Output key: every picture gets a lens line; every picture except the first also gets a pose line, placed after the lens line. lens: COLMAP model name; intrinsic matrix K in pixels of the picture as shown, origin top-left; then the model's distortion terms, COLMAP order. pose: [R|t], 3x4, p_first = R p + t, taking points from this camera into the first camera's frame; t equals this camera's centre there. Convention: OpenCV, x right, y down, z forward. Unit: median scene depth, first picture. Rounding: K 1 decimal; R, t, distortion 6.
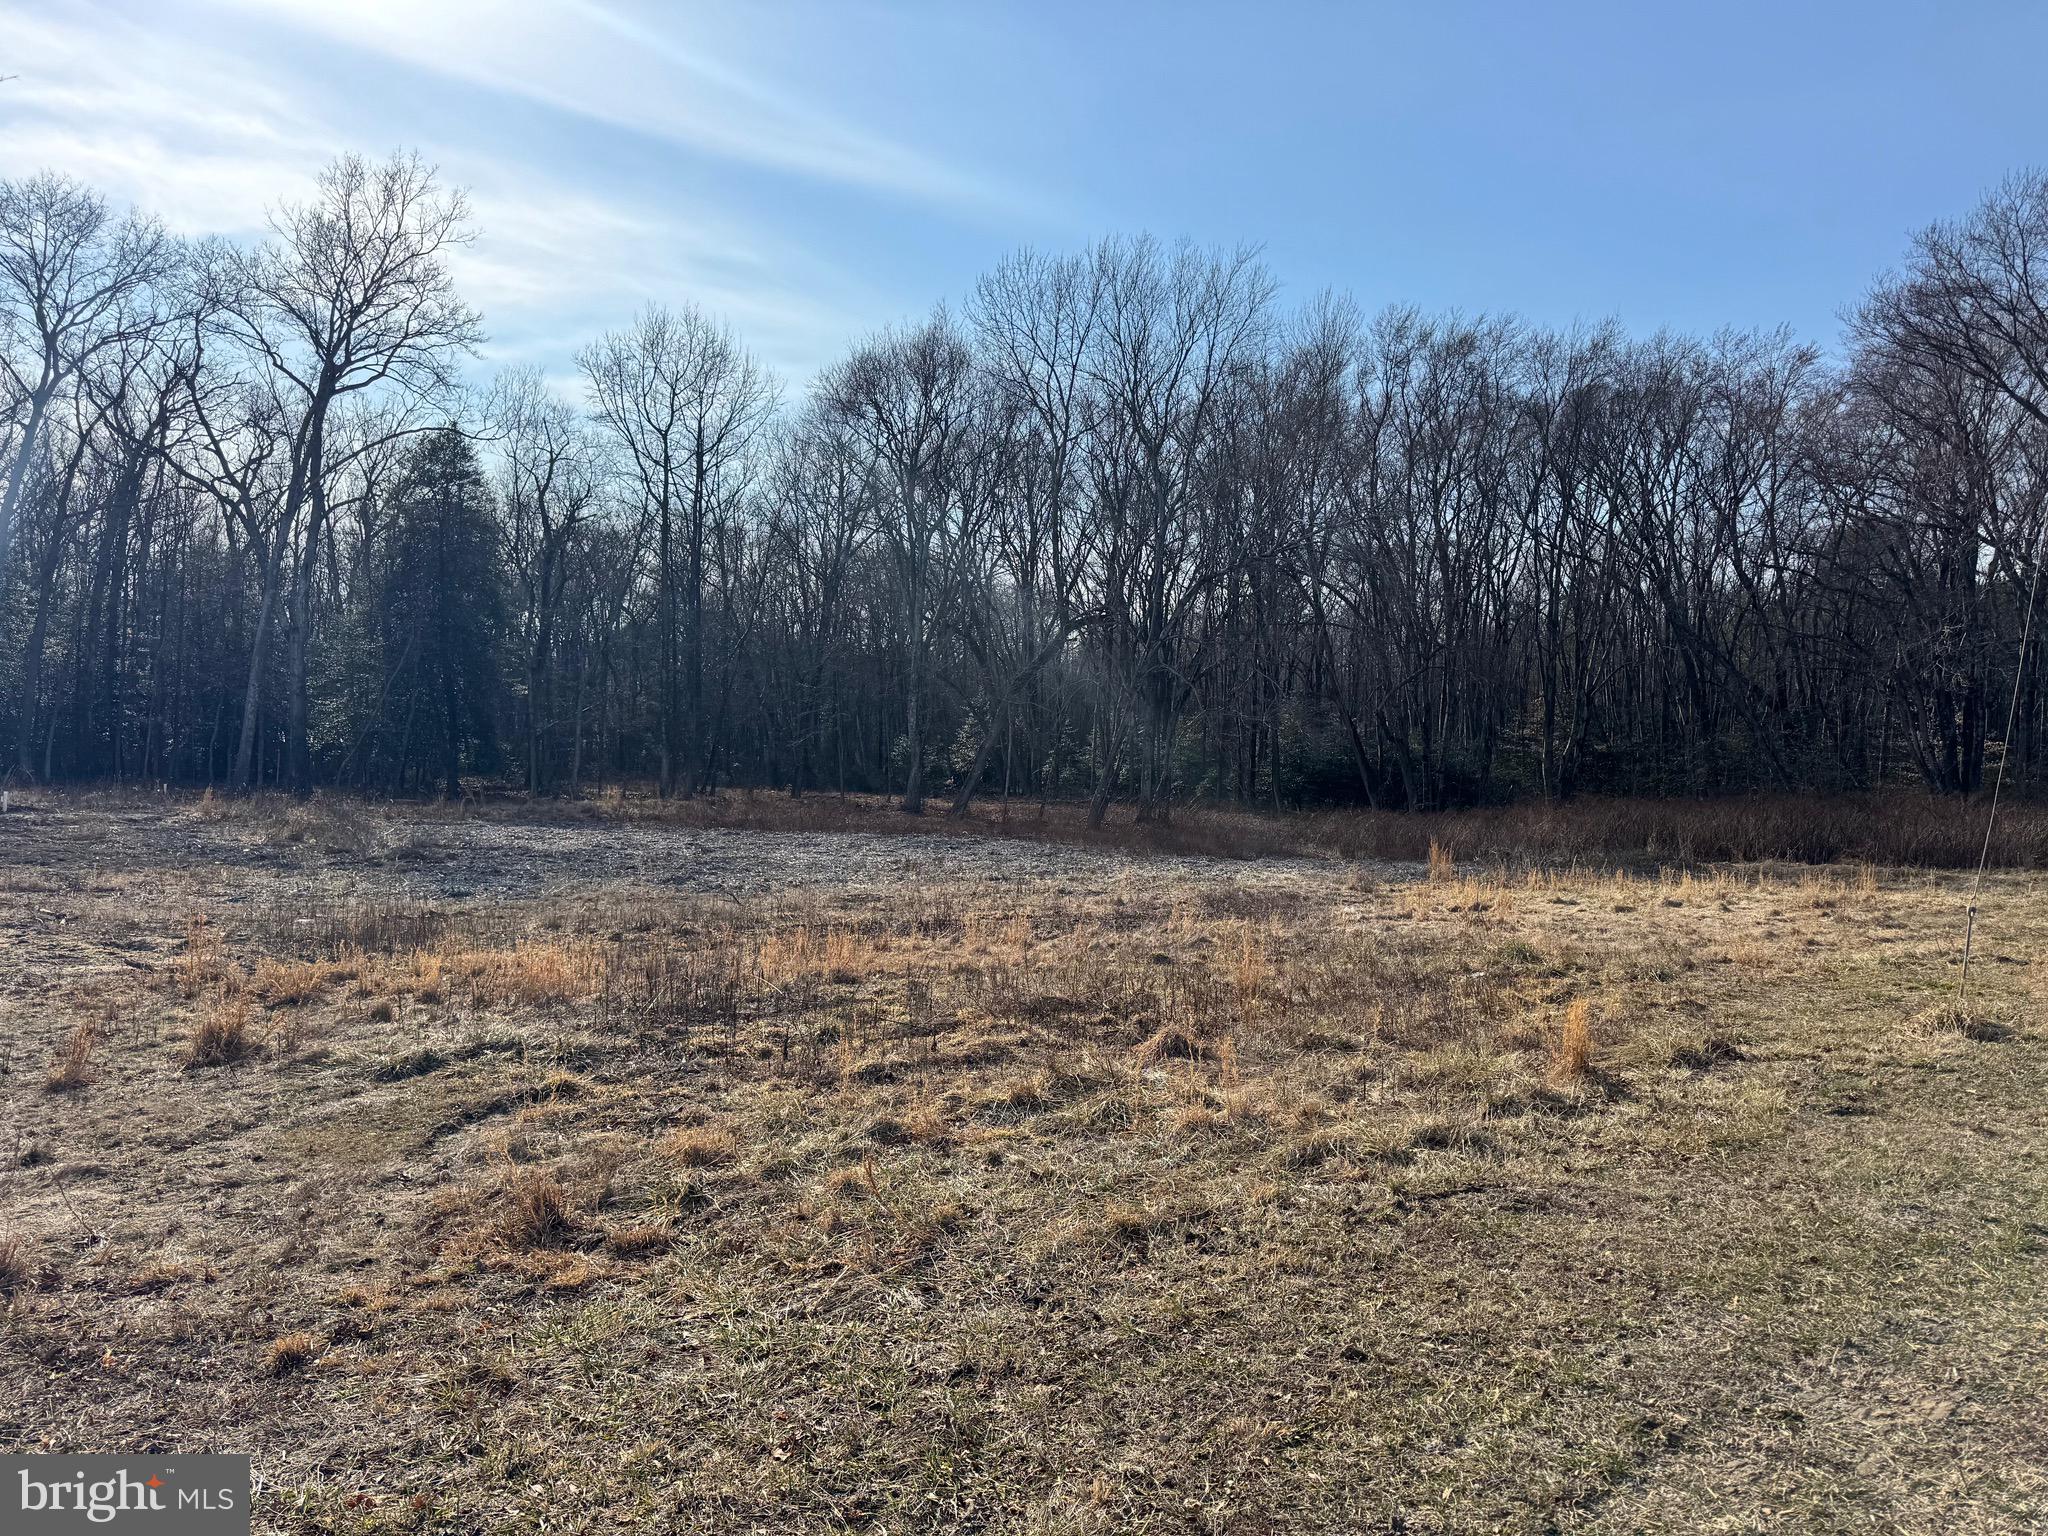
lens RADIAL K [[1432.9, 0, 1035.4], [0, 1432.9, 773.2], [0, 0, 1]] dist [0.058455, -0.073269]
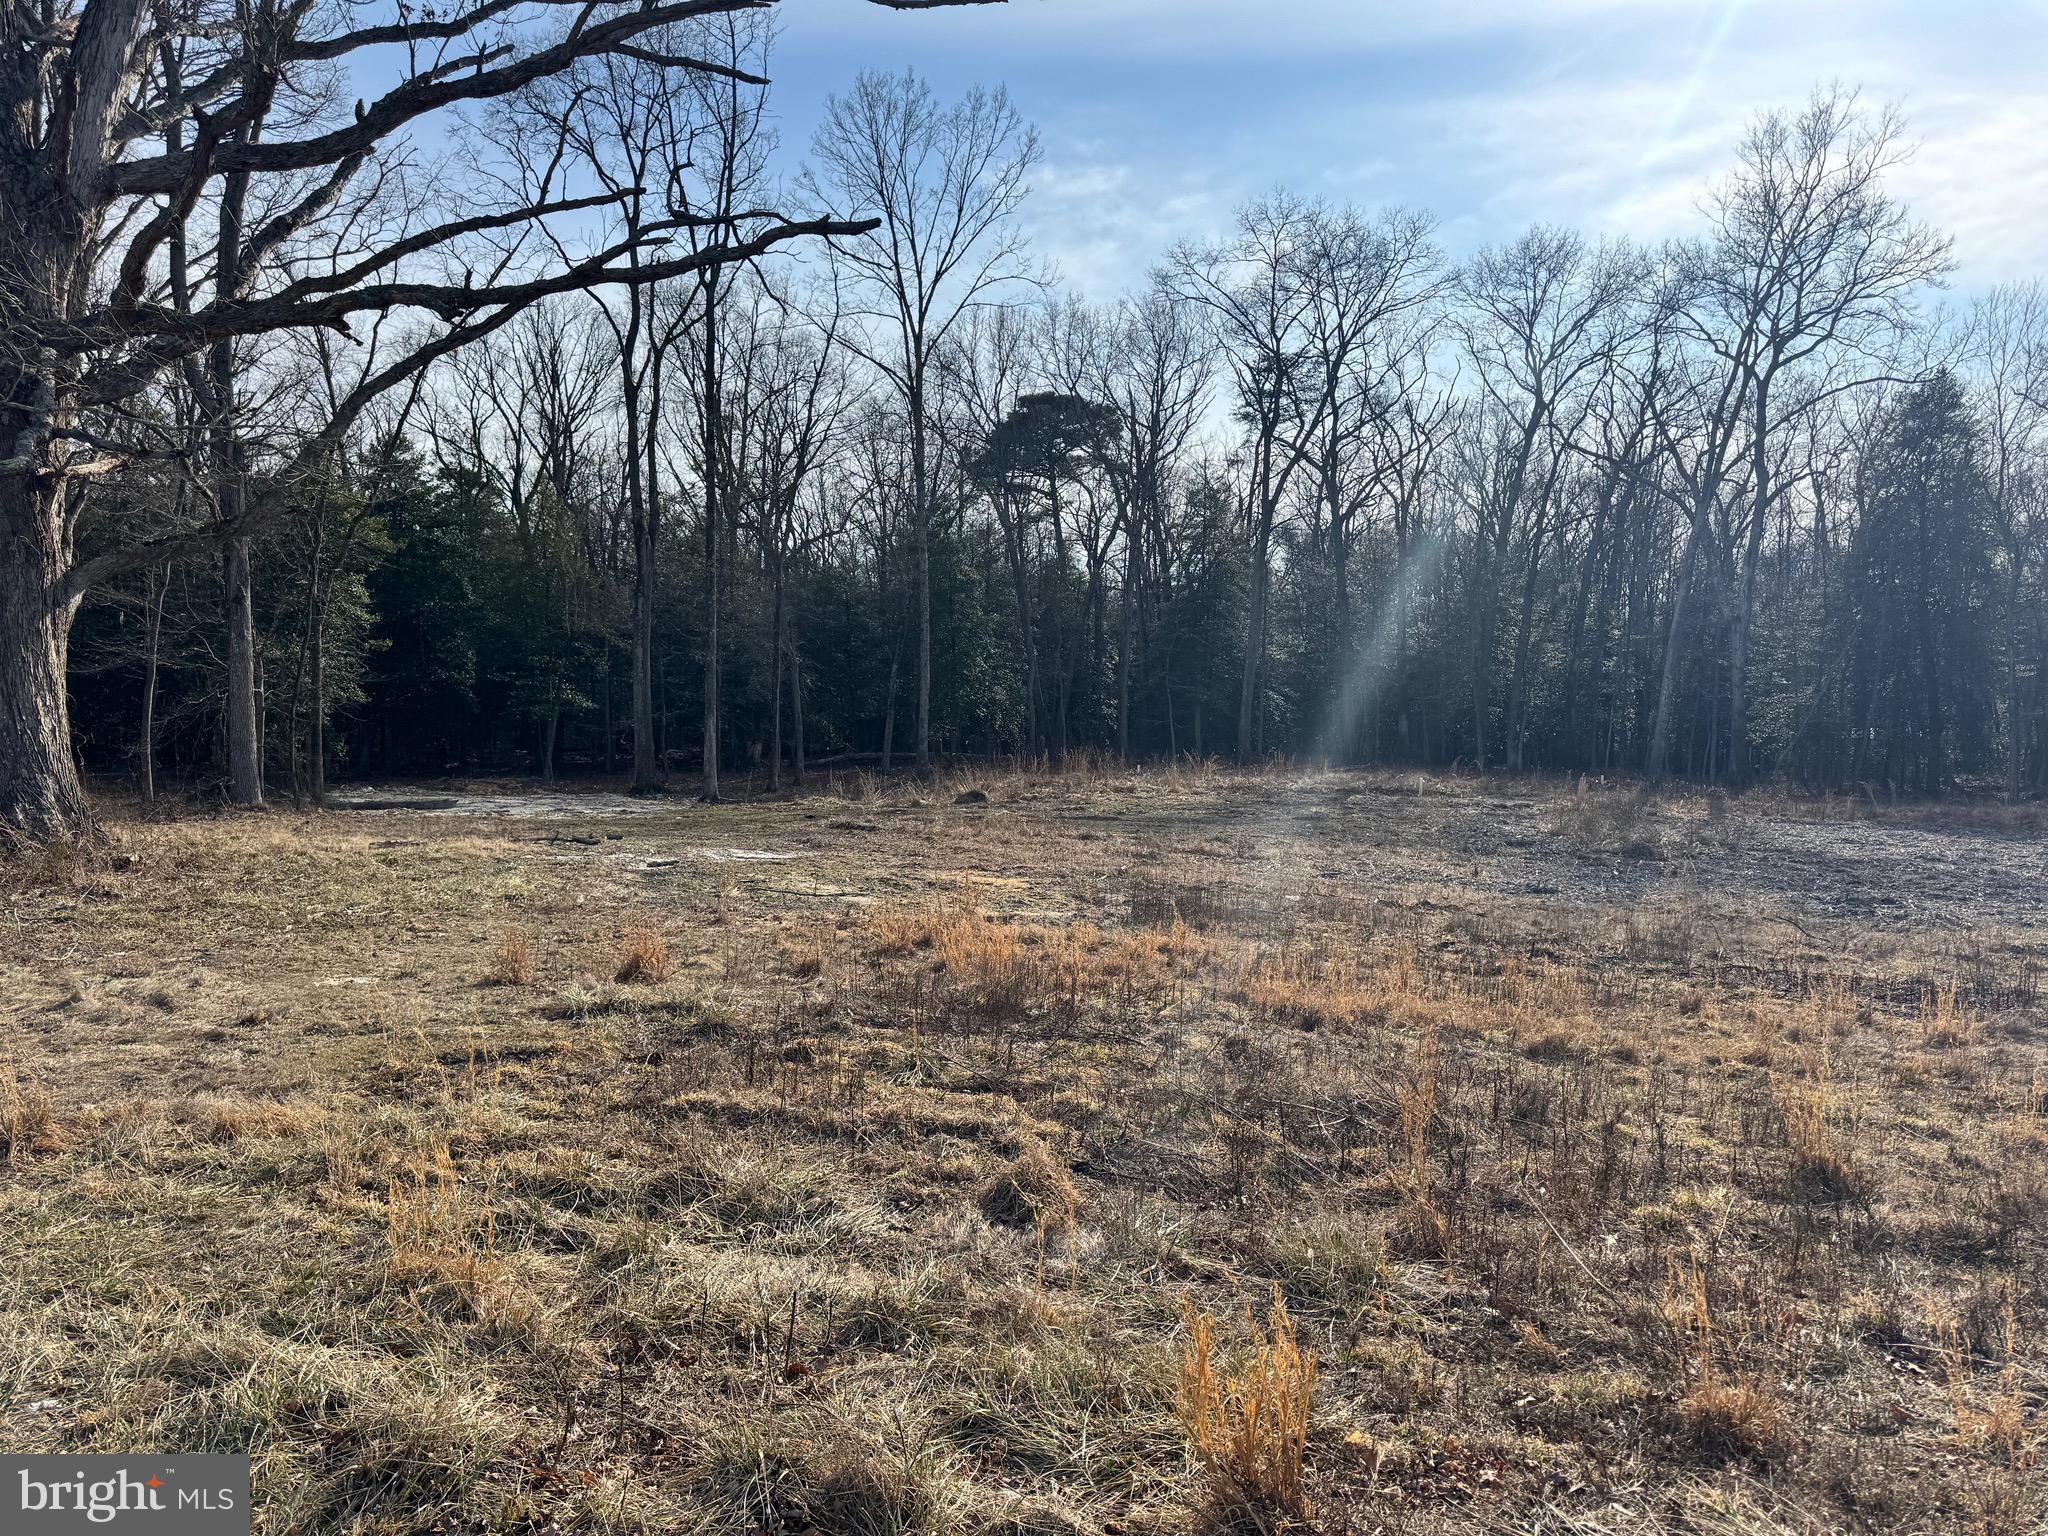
lens RADIAL K [[1432.9, 0, 1023.1], [0, 1432.9, 763.4], [0, 0, 1]] dist [0.058455, -0.073269]
pose [[0.520034, 0.008619, -0.854102, 0.075994], [-0.012875, 0.999915, 0.002252, 0.001761], [0.854048, 0.009826, 0.520101, 0.087243]]
